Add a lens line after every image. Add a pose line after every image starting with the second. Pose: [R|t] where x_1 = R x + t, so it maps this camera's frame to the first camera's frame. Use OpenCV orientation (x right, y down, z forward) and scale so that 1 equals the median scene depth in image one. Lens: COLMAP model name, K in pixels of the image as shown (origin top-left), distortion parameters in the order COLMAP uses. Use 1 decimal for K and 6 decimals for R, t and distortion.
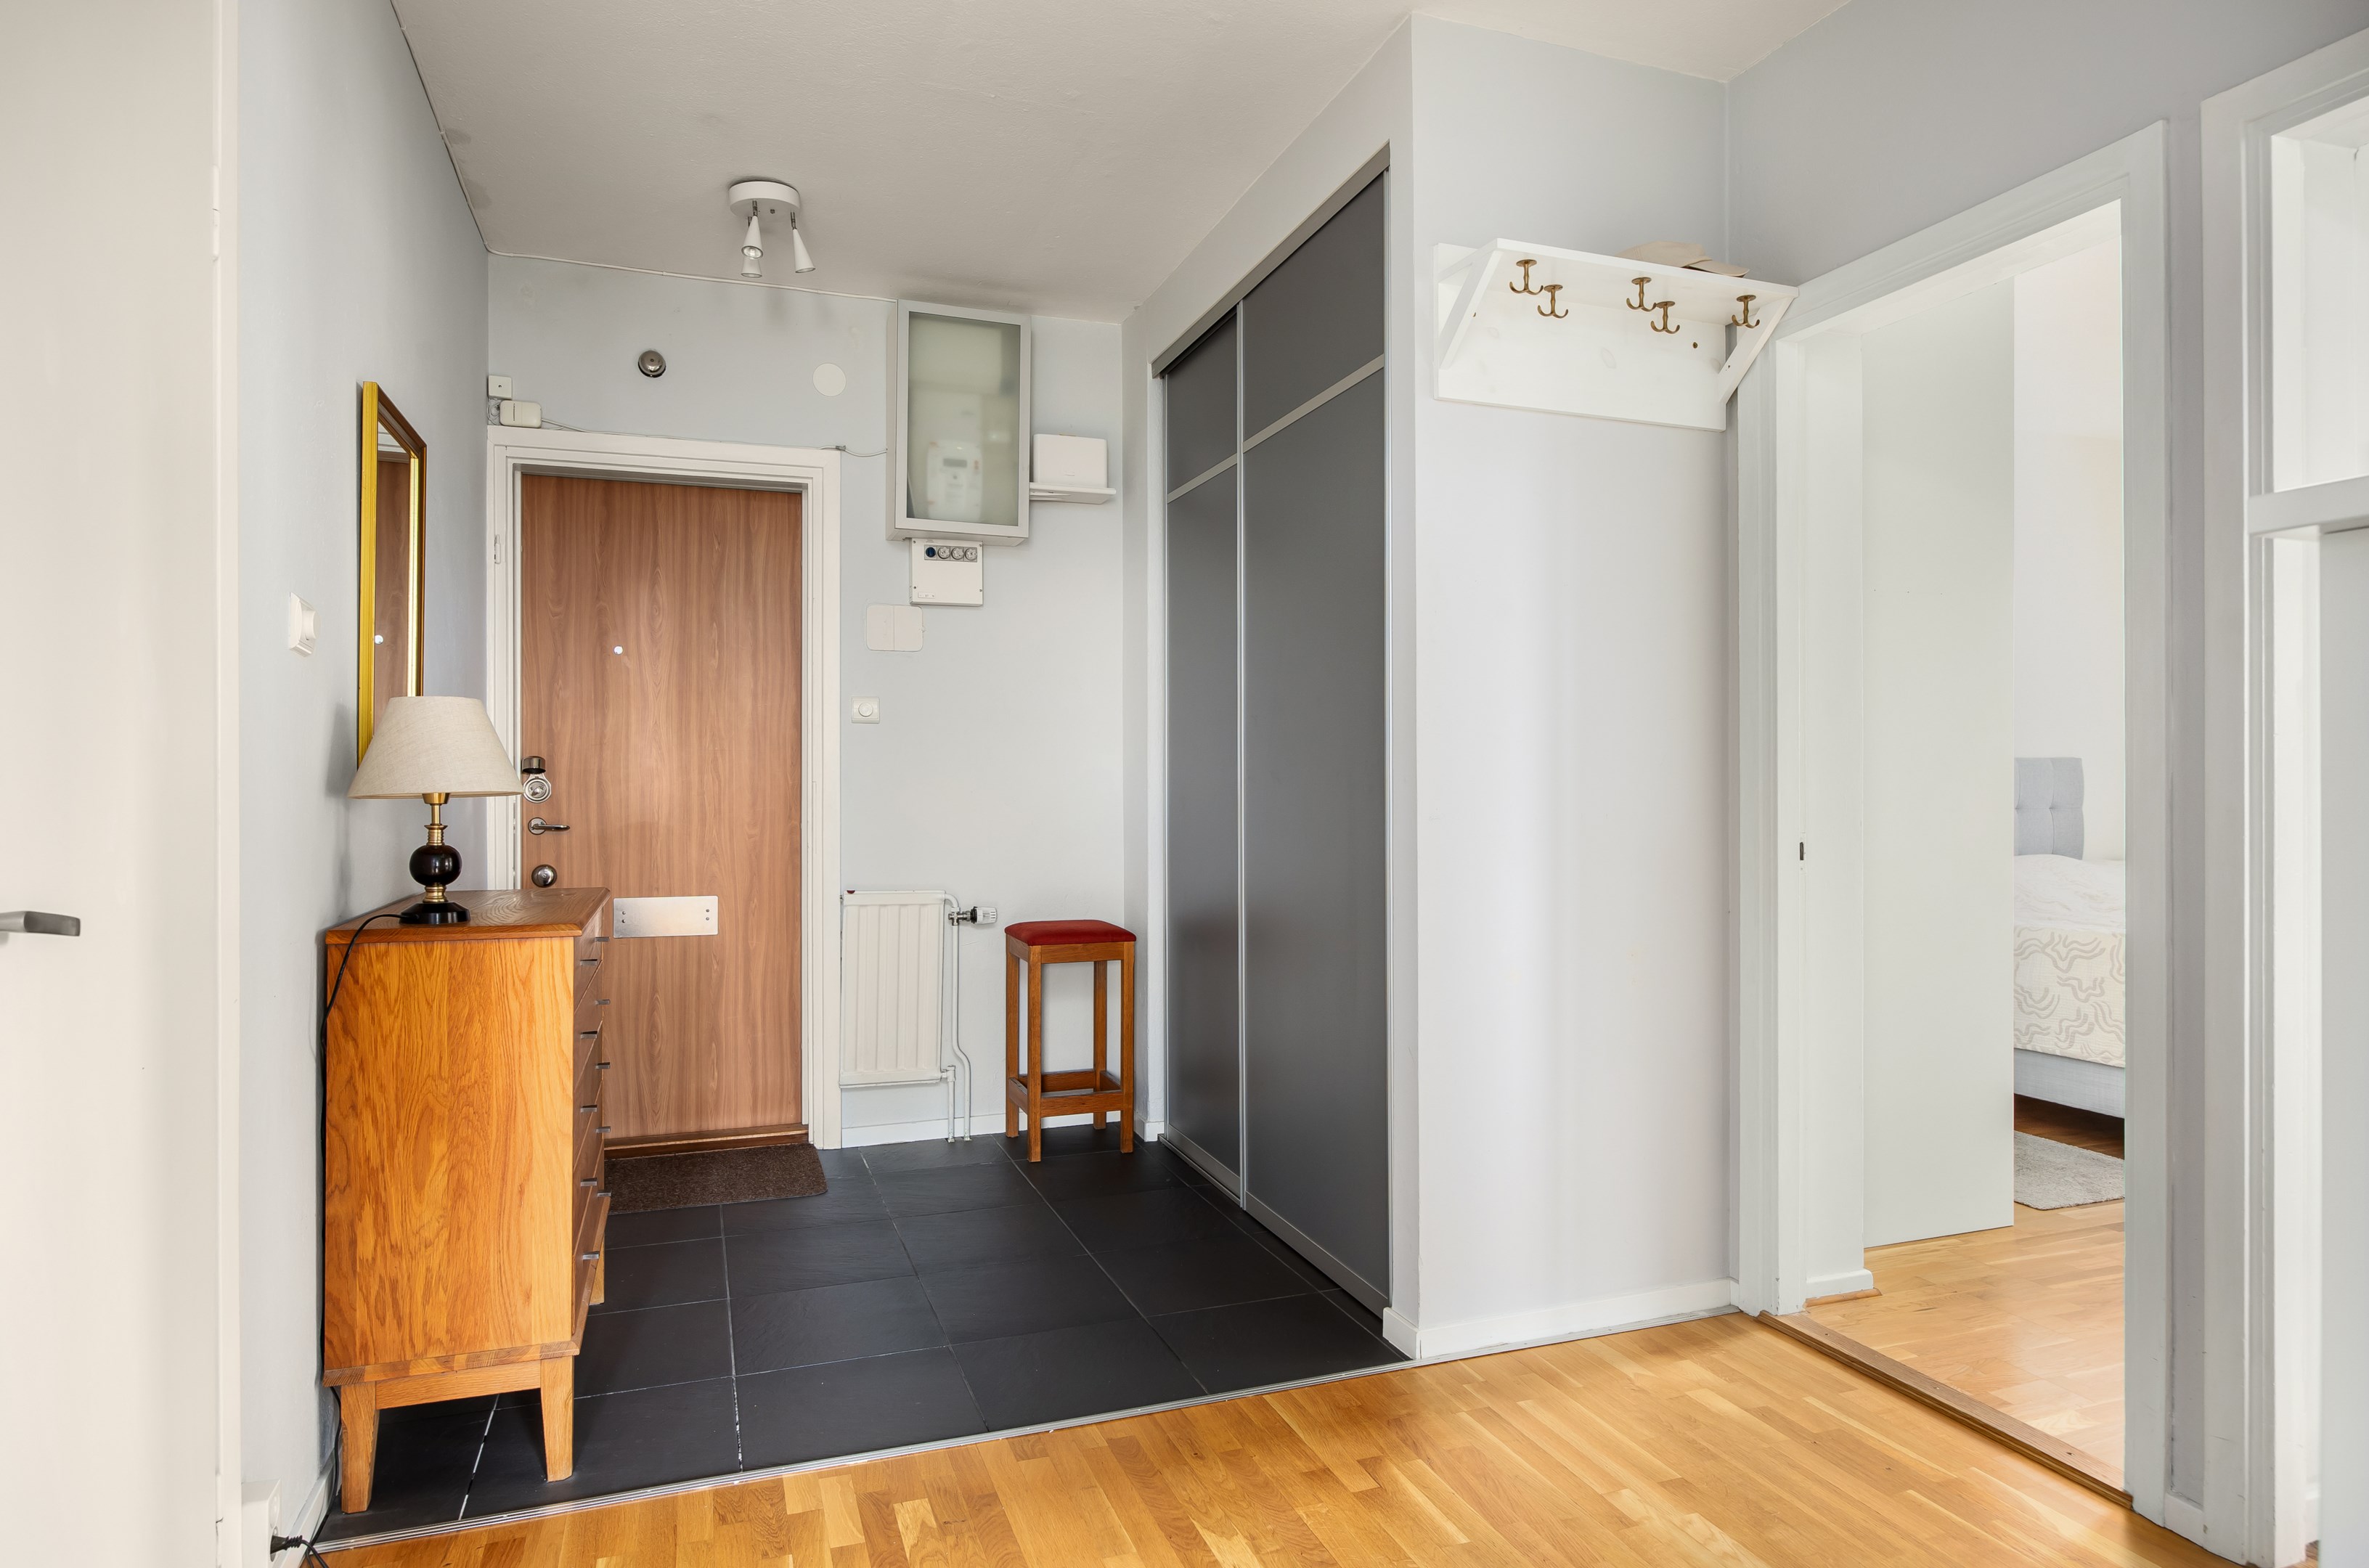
lens RADIAL K [[1360.9, 0, 1184.5], [0, 1360.9, 784.0], [0, 0, 1]] dist [0.000847, 0.000446]
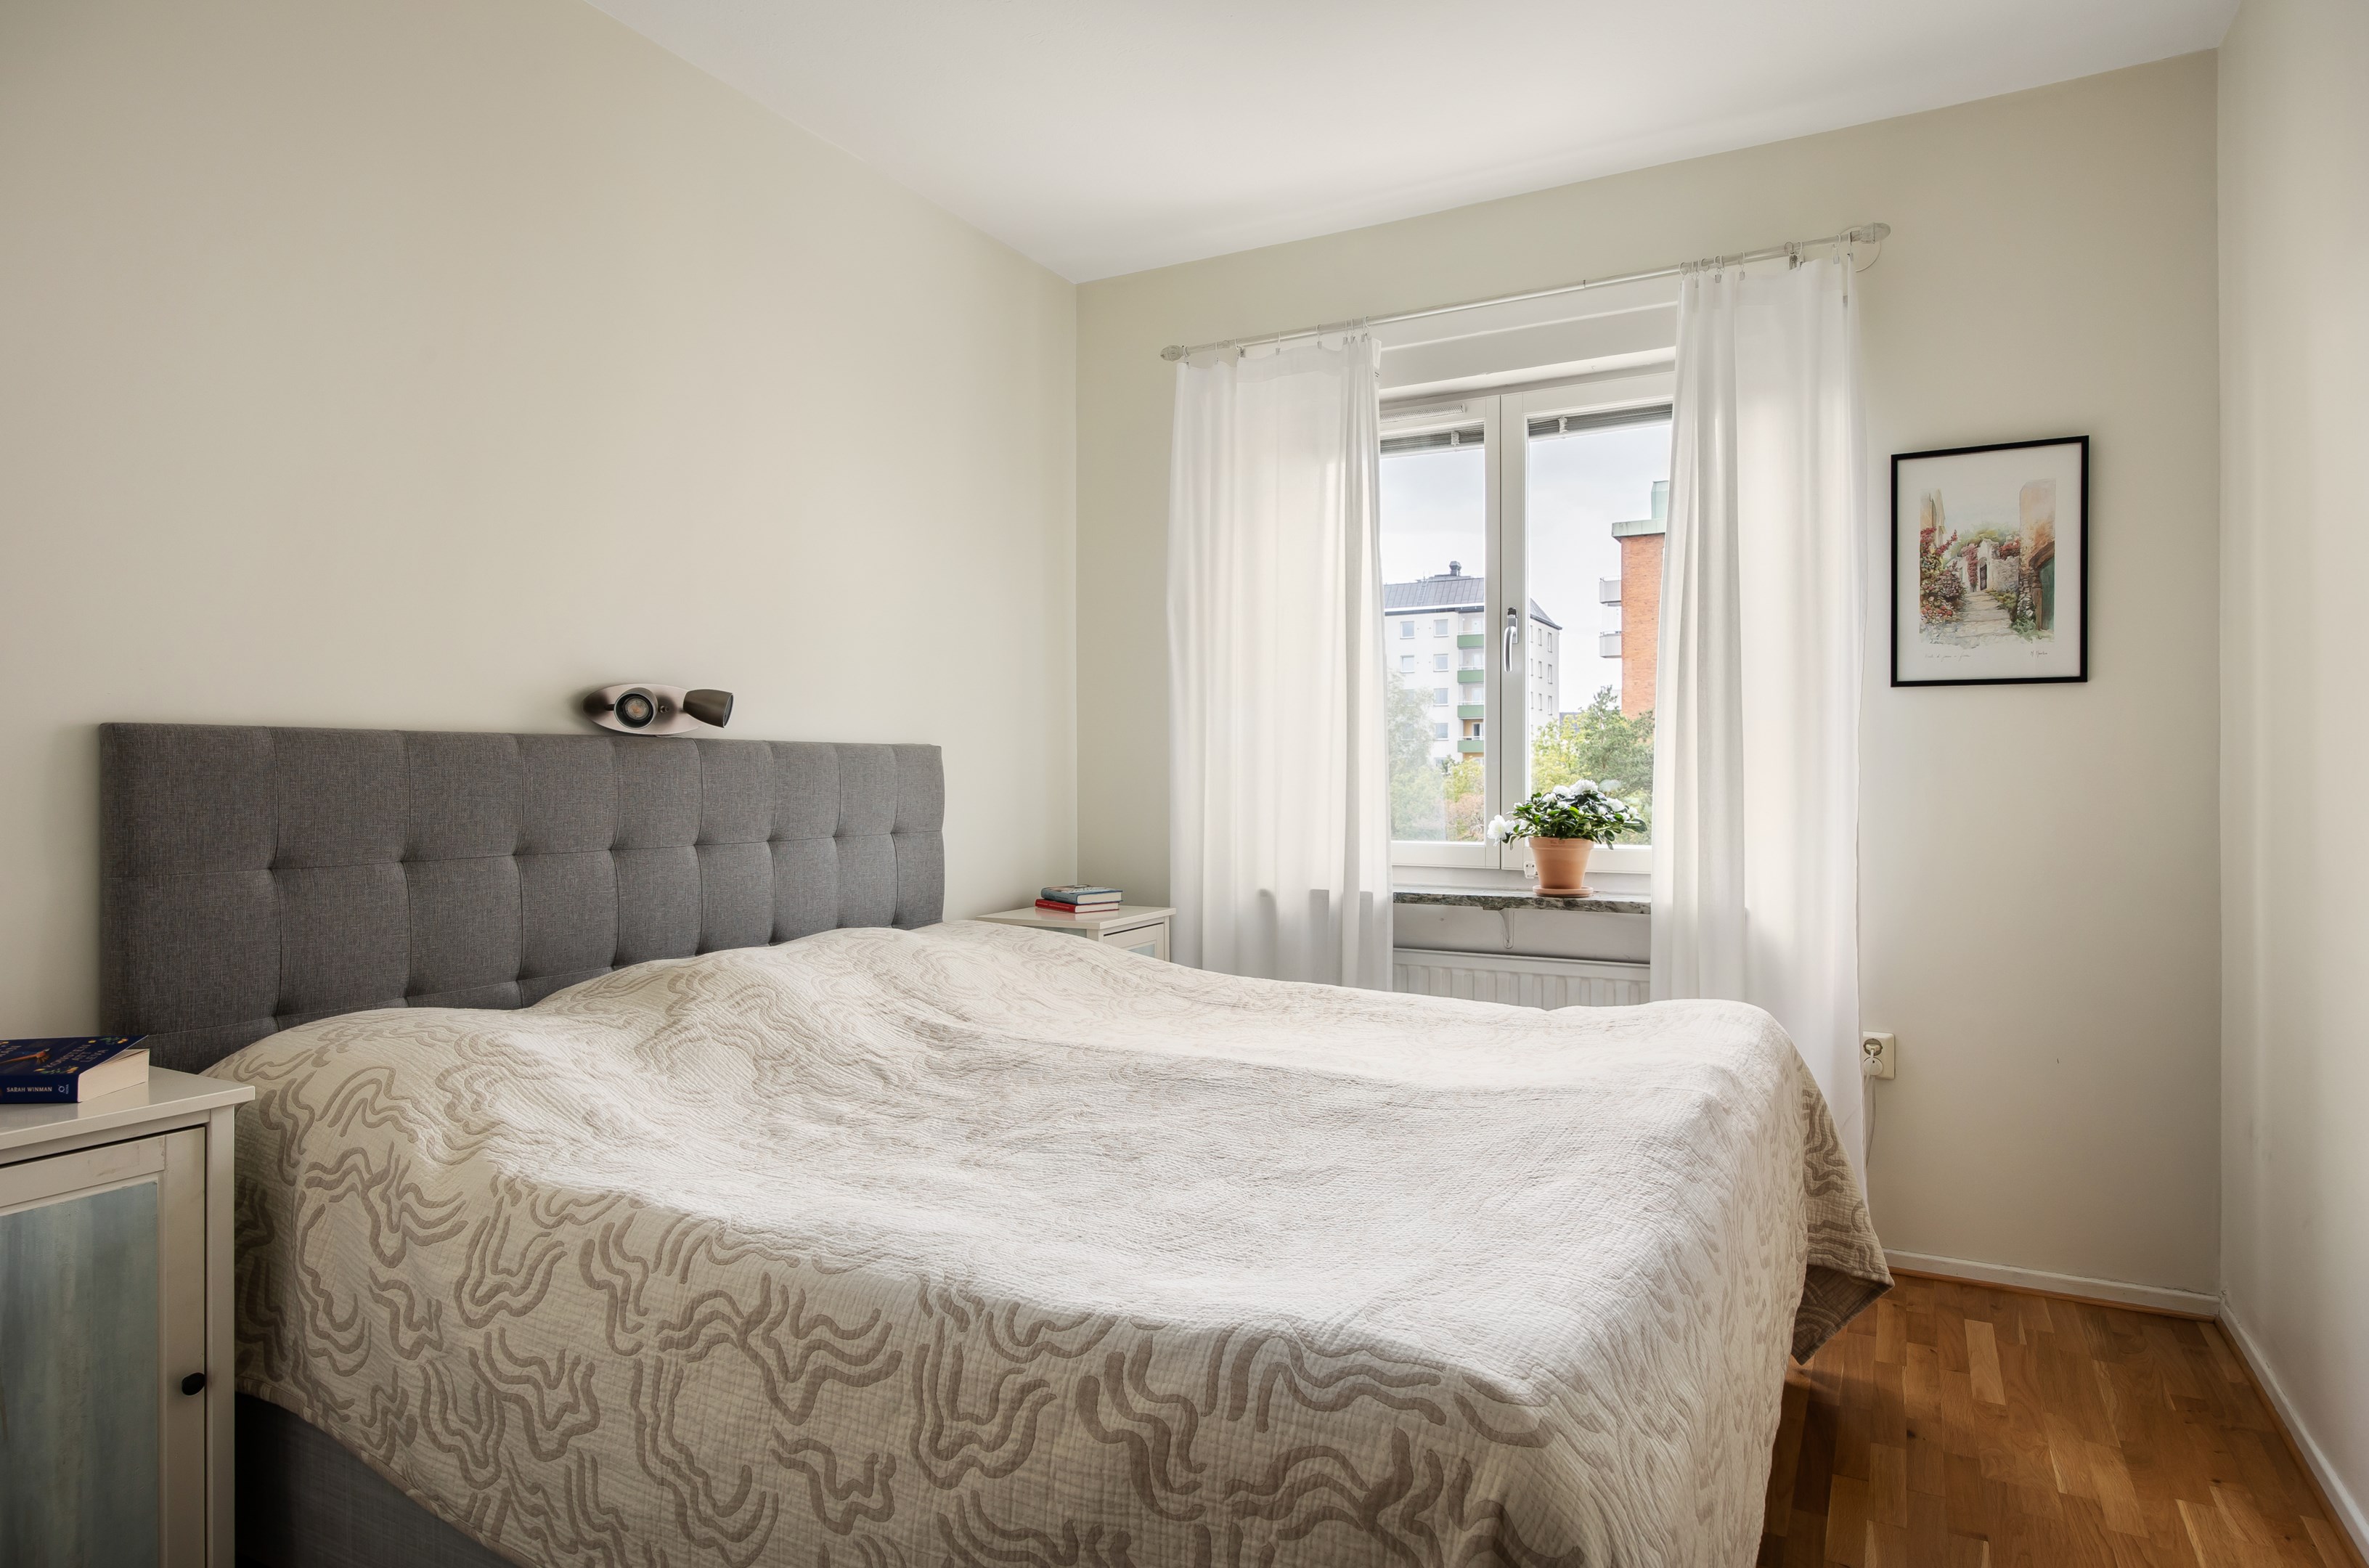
lens RADIAL K [[1310.6, 0, 1172.8], [0, 1310.6, 769.7], [0, 0, 1]] dist [-0.002273, 0.000773]
pose [[0.754733, 0.006637, 0.655999, 0.654607], [-0.003332, 0.999975, -0.006283, -0.010125], [-0.656024, 0.002556, 0.754736, 0.912695]]
